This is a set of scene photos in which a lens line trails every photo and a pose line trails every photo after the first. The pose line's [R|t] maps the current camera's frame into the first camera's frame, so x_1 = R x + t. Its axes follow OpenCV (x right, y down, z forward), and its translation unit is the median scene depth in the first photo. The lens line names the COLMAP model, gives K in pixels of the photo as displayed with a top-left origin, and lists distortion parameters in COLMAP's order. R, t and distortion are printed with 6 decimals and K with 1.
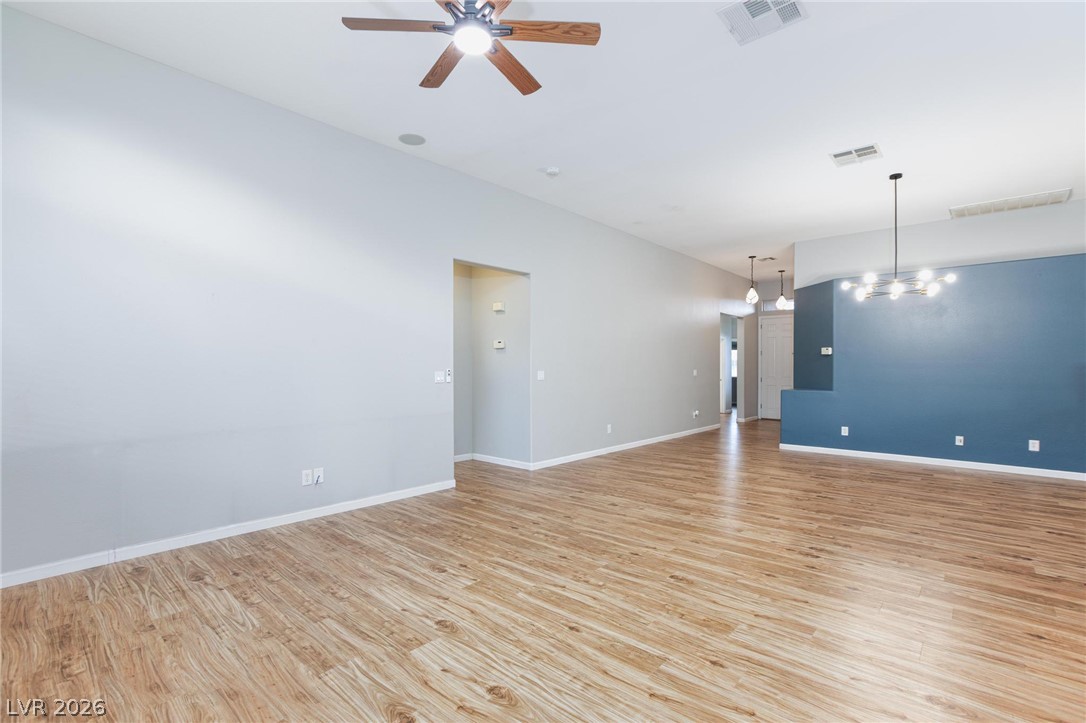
lens RADIAL K [[512.8, 0, 543.0], [0, 512.8, 361.5], [0, 0, 1]] dist [-0.010665, 0.000619]
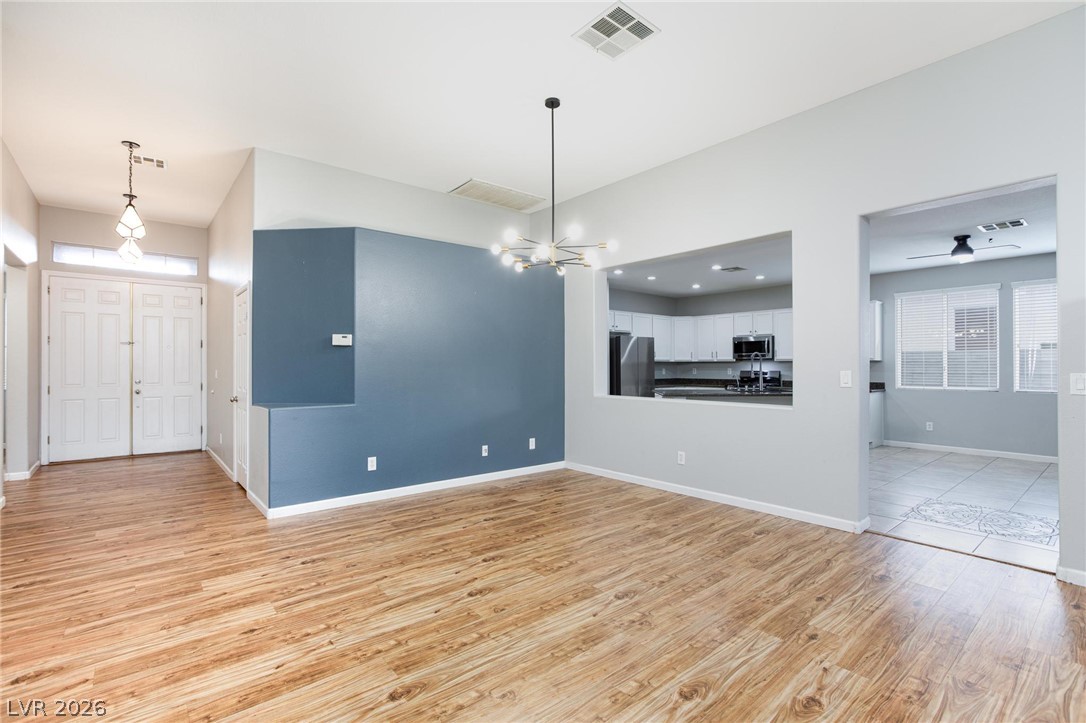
lens RADIAL K [[499.7, 0, 543.4], [0, 499.7, 367.0], [0, 0, 1]] dist [-0.038688, 0.024938]
pose [[0.155465, -0.001701, 0.987840, -0.009320], [-0.011536, 0.999927, 0.003538, 0.014565], [-0.987774, -0.011946, 0.155435, 1.250584]]
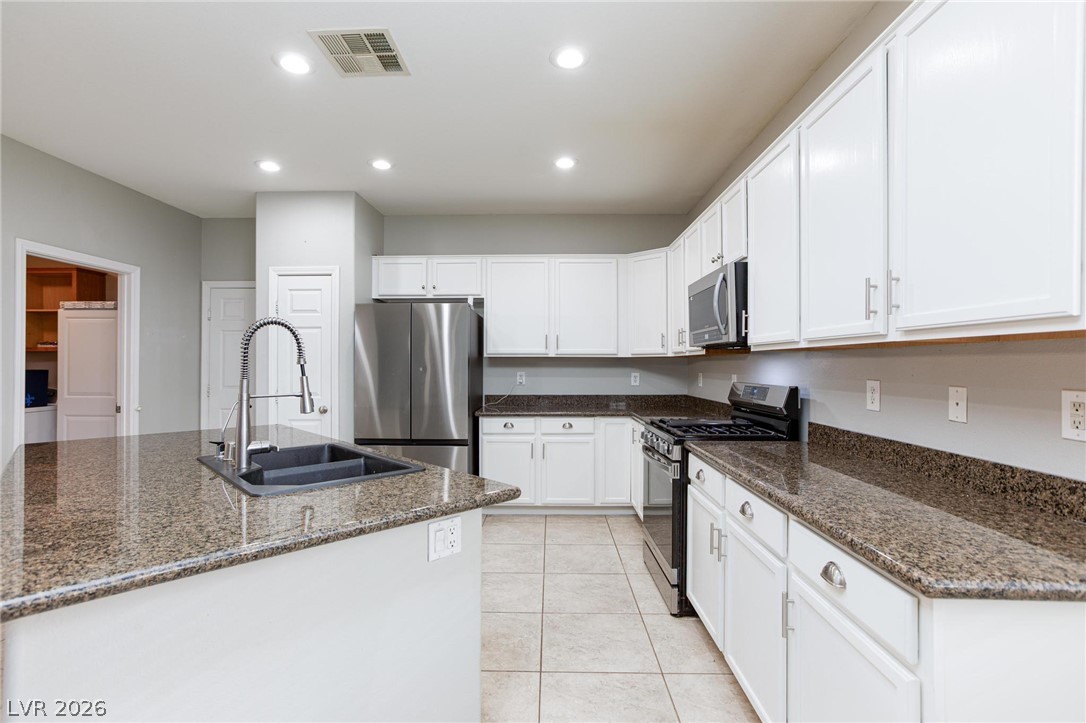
lens RADIAL K [[504.7, 0, 537.0], [0, 504.7, 362.4], [0, 0, 1]] dist [-0.034804, 0.023704]
pose [[0.765953, 0.000757, 0.642896, 1.806088], [-0.005573, 0.999970, 0.005463, -0.004495], [-0.642872, -0.007767, 0.765934, 0.221263]]
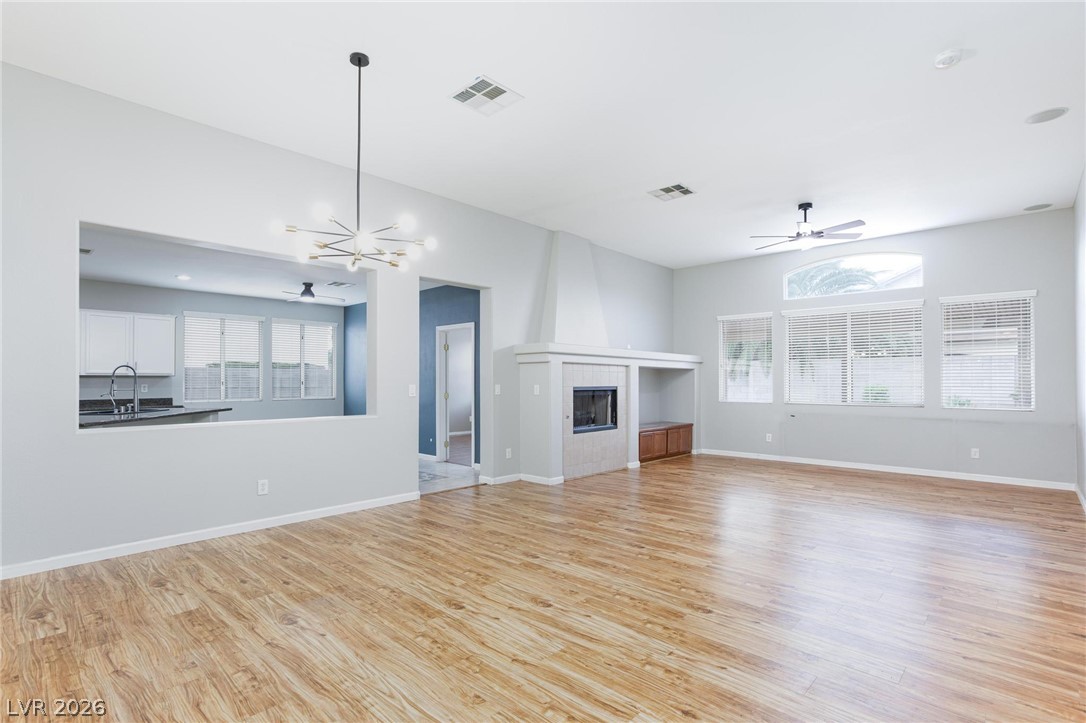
lens RADIAL K [[516.4, 0, 526.9], [0, 516.4, 369.6], [0, 0, 1]] dist [-0.003705, 0.000502]
pose [[-0.998477, -0.001579, 0.055141, 0.643282], [-0.003553, 0.999356, -0.035705, 0.026240], [-0.055050, -0.035846, -0.997840, 2.193484]]
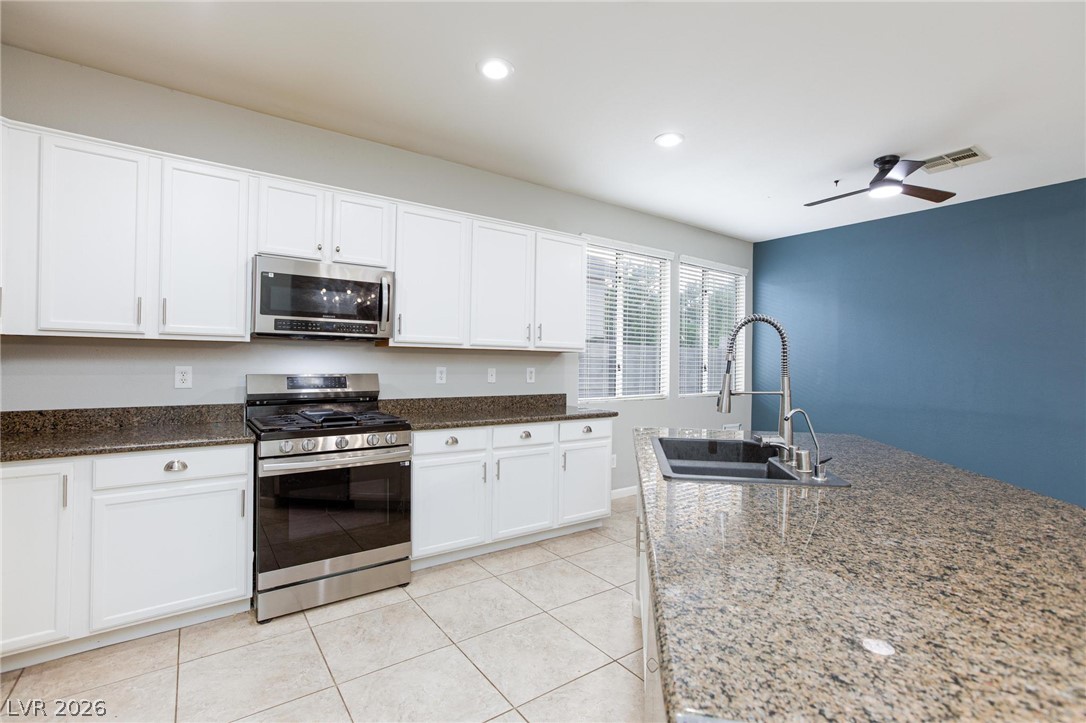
lens RADIAL K [[512.8, 0, 543.0], [0, 512.8, 361.5], [0, 0, 1]] dist [-0.010665, 0.000619]
pose [[-0.975824, -0.017800, 0.217831, 2.020680], [-0.020334, 0.999749, -0.009397, 0.010120], [-0.217609, -0.013600, -0.975941, 1.306022]]
